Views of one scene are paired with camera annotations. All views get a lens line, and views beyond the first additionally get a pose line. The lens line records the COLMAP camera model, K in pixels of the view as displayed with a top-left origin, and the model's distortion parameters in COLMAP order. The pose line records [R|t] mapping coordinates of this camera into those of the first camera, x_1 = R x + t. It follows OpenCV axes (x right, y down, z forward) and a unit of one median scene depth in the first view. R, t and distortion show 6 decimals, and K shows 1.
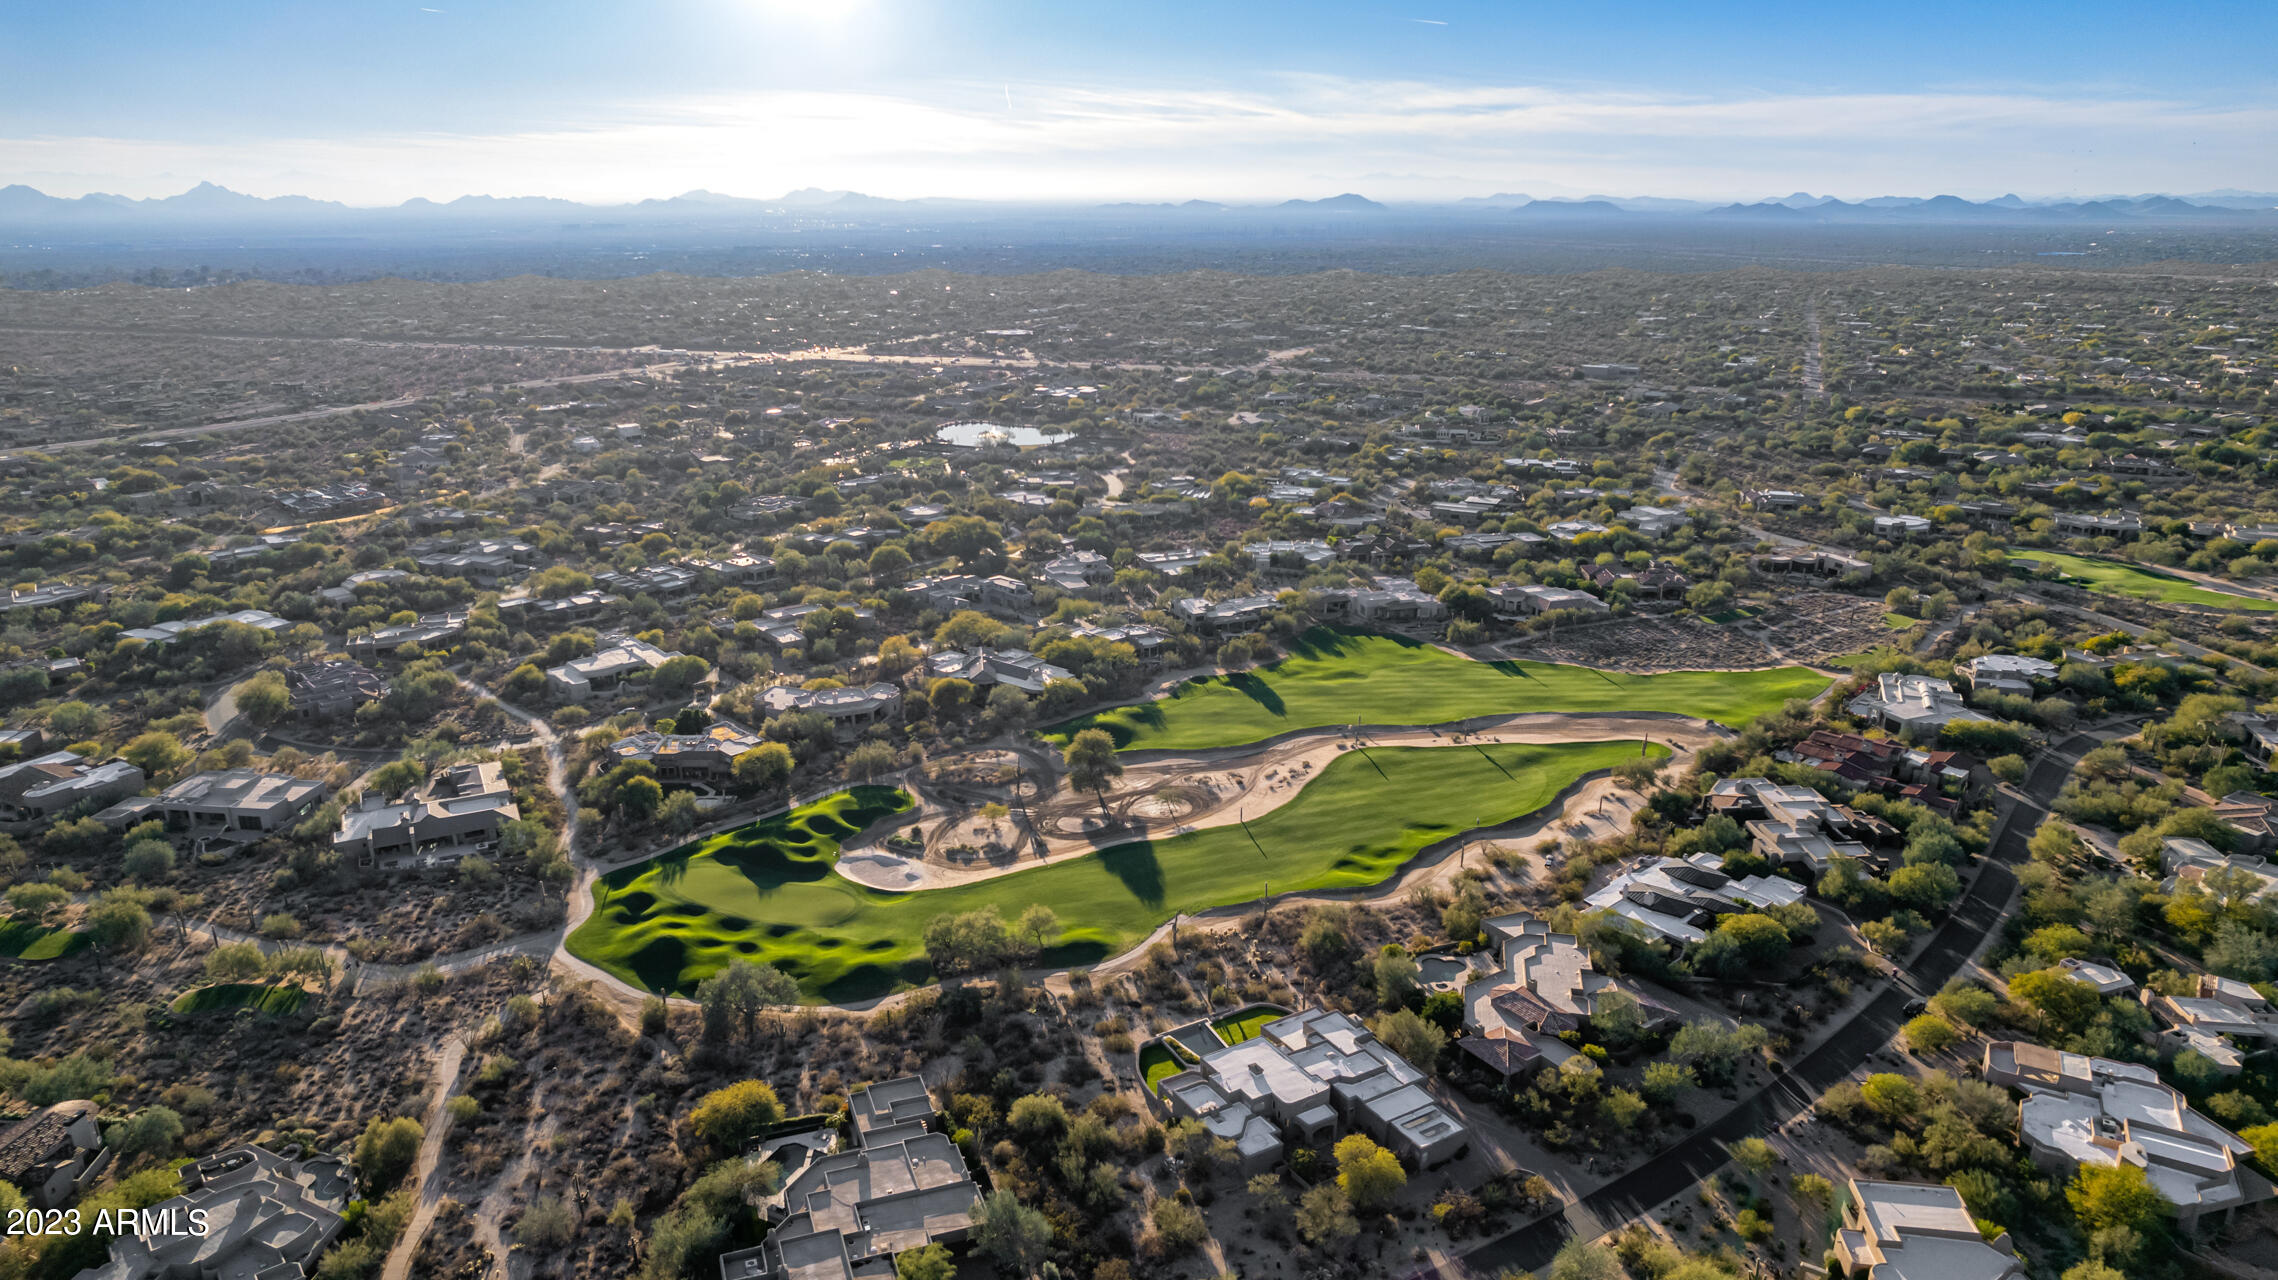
lens RADIAL K [[1512.3, 0, 1126.7], [0, 1512.3, 643.8], [0, 0, 1]] dist [-0.076618, 0.062561]
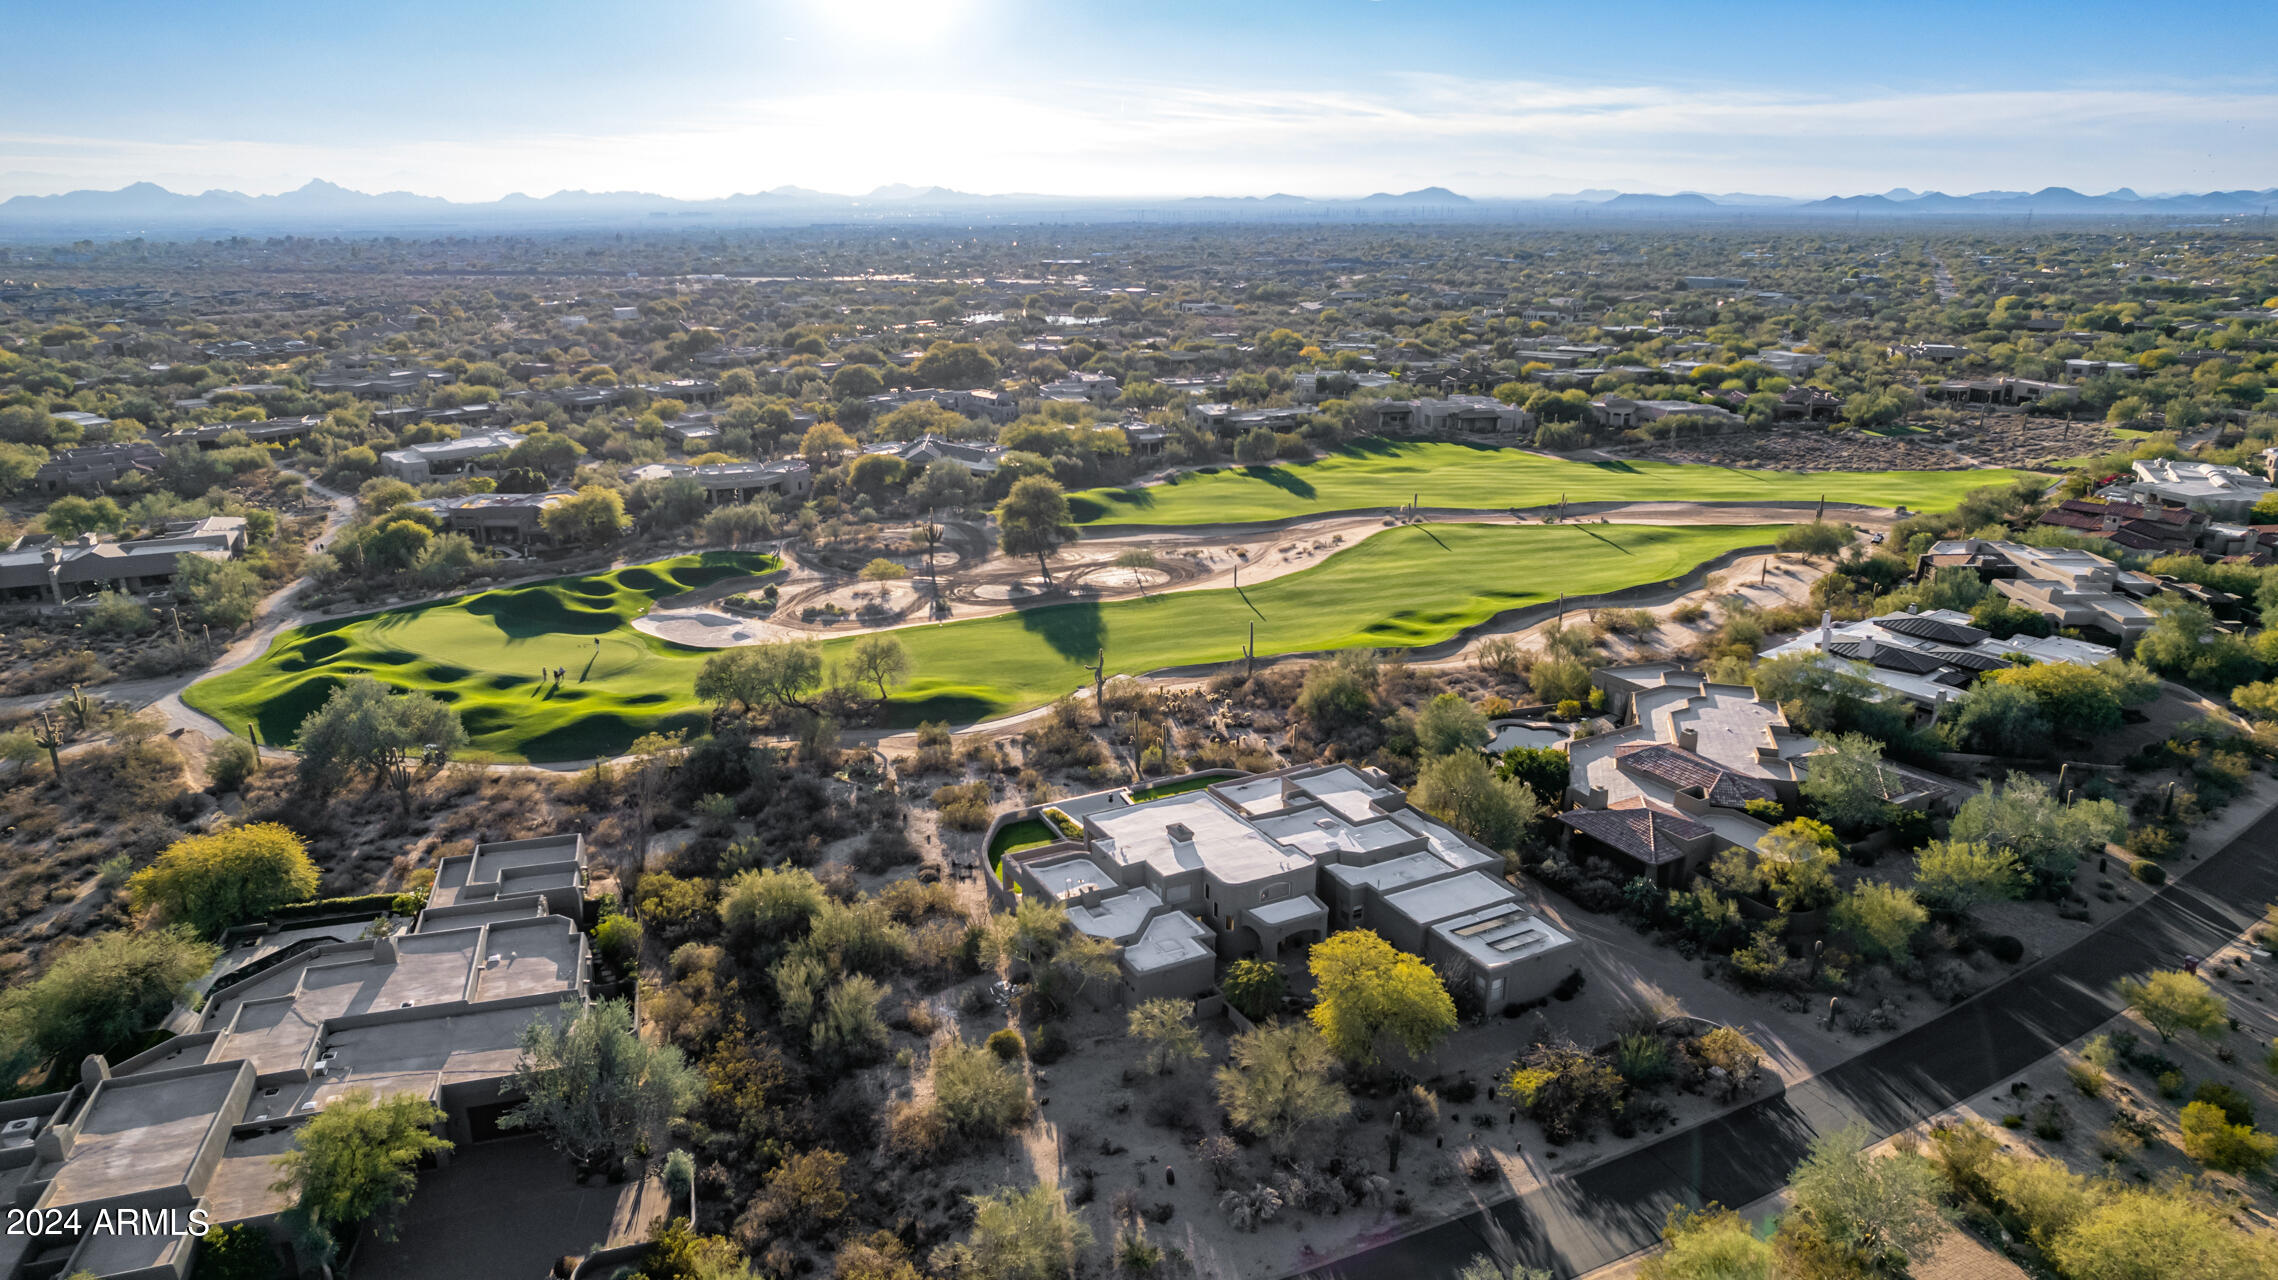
lens RADIAL K [[1470.5, 0, 1129.8], [0, 1470.5, 656.9], [0, 0, 1]] dist [-0.076686, 0.066594]
pose [[0.998315, 0.015442, -0.055942, 0.073423], [-0.015462, 0.999880, 0.000067, 0.168072], [0.055936, 0.000798, 0.998434, 0.362228]]
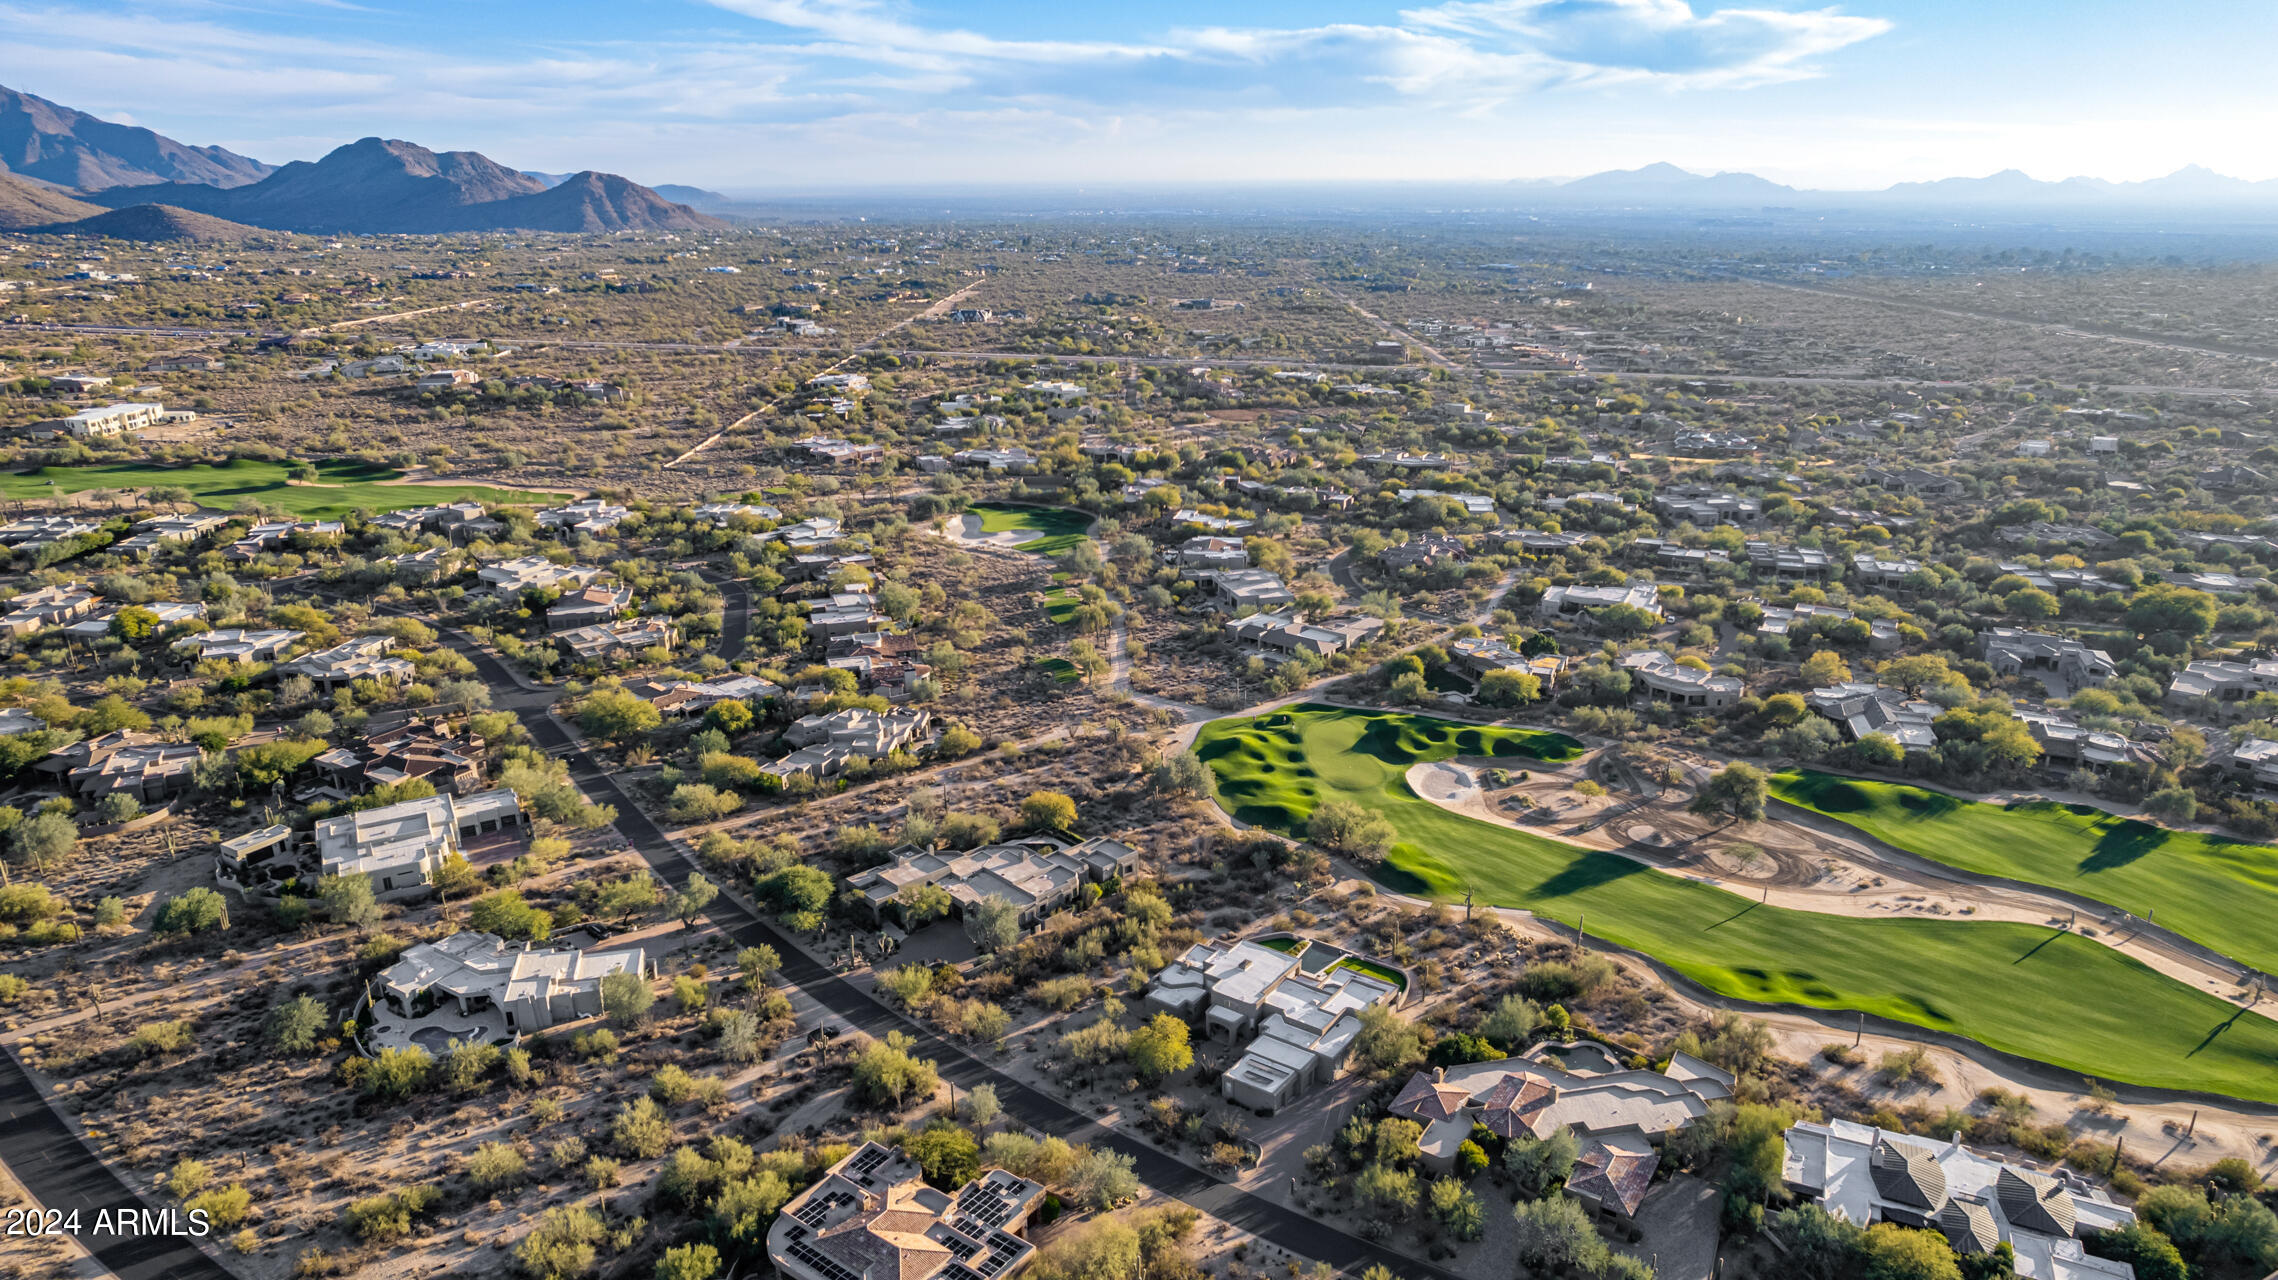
lens RADIAL K [[1488.0, 0, 1092.2], [0, 1488.0, 630.8], [0, 0, 1]] dist [-0.076885, 0.066462]
pose [[0.357325, 0.275196, -0.892517, 0.725837], [-0.268450, 0.945544, 0.184071, -0.091590], [0.894569, 0.173823, 0.411742, 0.309899]]
